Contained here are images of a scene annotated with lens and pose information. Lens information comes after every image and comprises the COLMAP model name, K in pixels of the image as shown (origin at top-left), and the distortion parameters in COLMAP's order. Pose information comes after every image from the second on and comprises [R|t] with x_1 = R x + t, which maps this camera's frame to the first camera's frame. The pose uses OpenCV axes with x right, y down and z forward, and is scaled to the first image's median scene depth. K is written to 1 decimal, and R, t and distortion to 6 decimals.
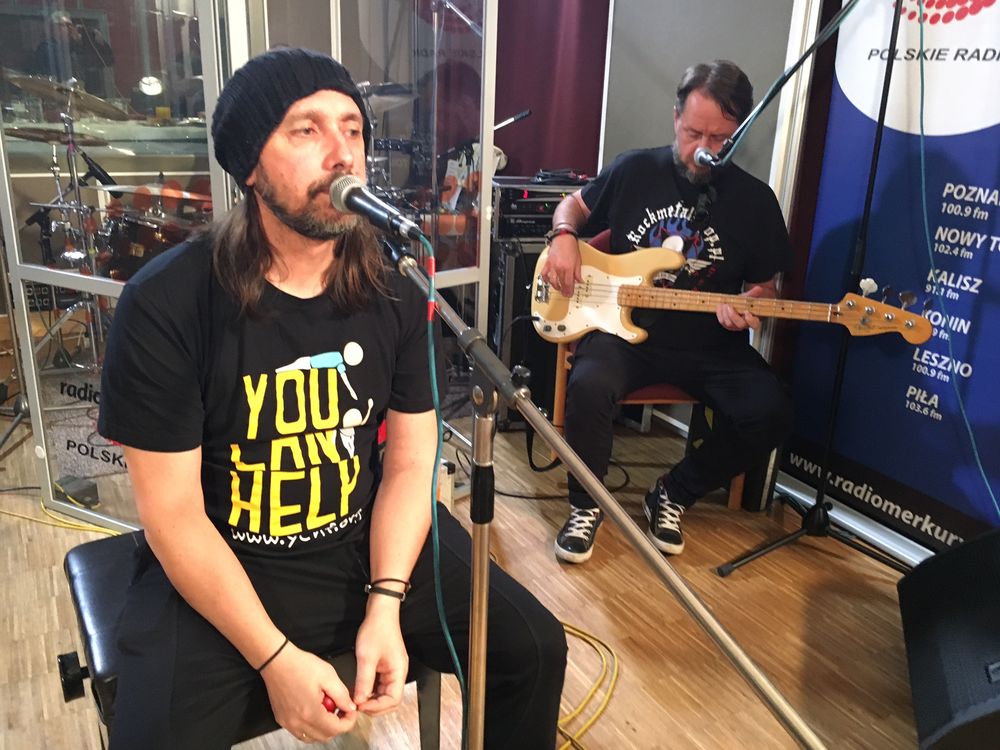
lens RADIAL K [[854.0, 0, 500.3], [0, 854.0, 382.2], [0, 0, 1]] dist [0.072327, -0.050488]
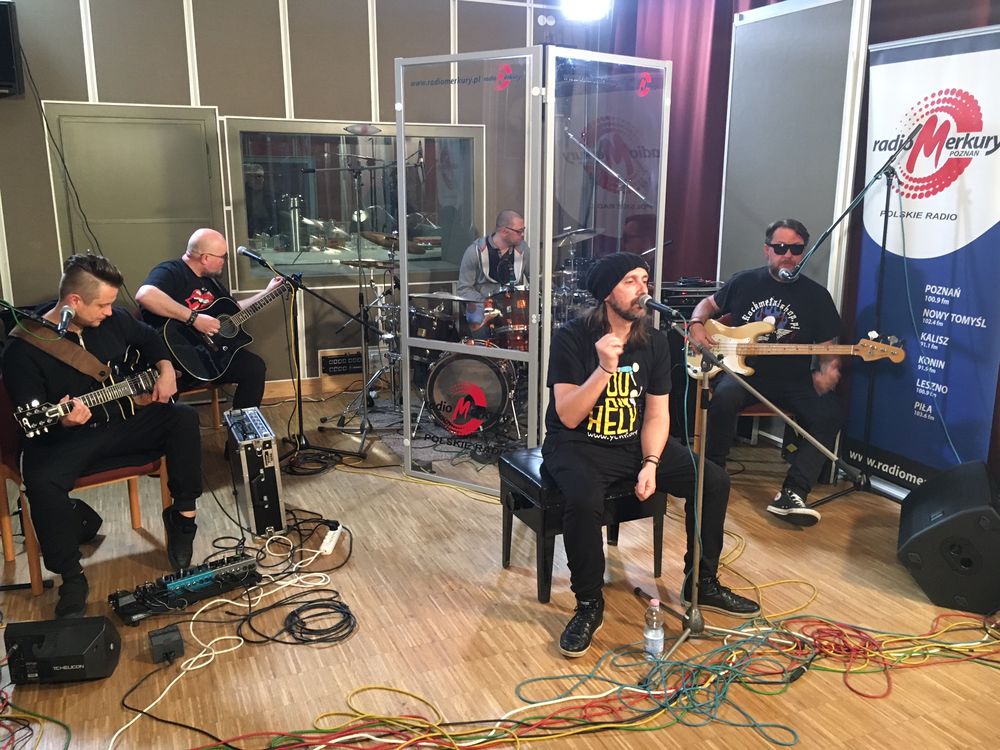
lens RADIAL K [[854.0, 0, 492.0], [0, 854.0, 391.7], [0, 0, 1]] dist [0.072327, -0.050488]
pose [[0.992393, -0.007572, -0.122879, -0.154349], [-0.003448, 0.996006, -0.089221, 0.151455], [0.123064, 0.088966, 0.988403, -0.848809]]
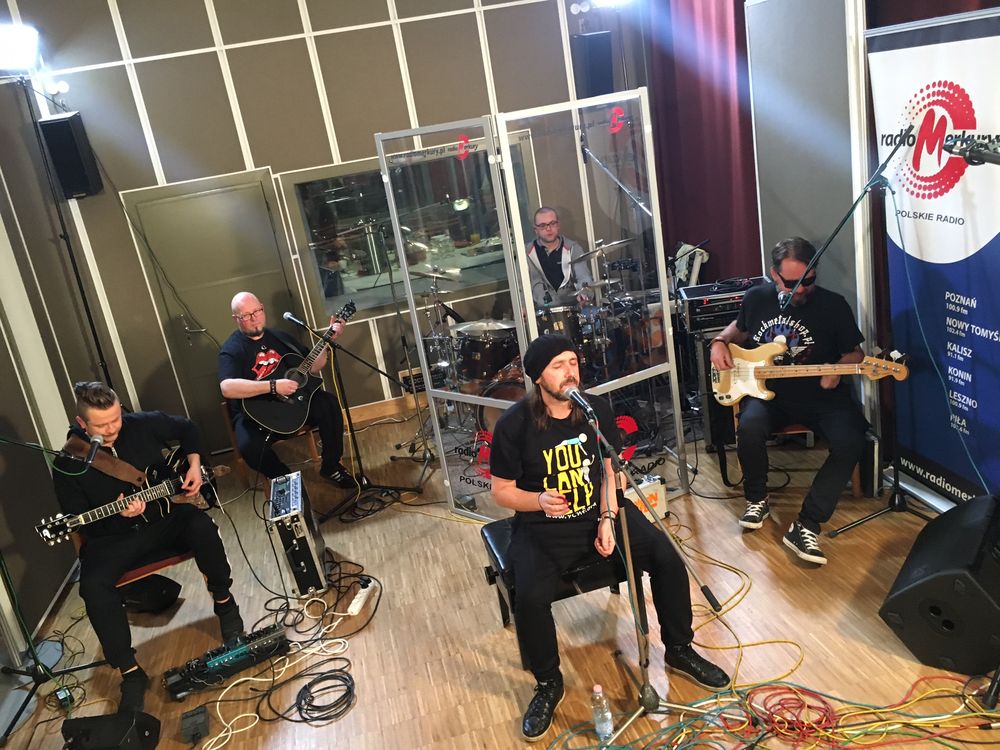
lens RADIAL K [[854.0, 0, 491.5], [0, 854.0, 392.1], [0, 0, 1]] dist [0.072327, -0.050488]
pose [[0.932744, -0.090603, -0.348969, 0.270308], [0.093318, 0.995595, -0.009062, -0.106361], [0.348253, -0.024112, 0.937090, -0.829682]]
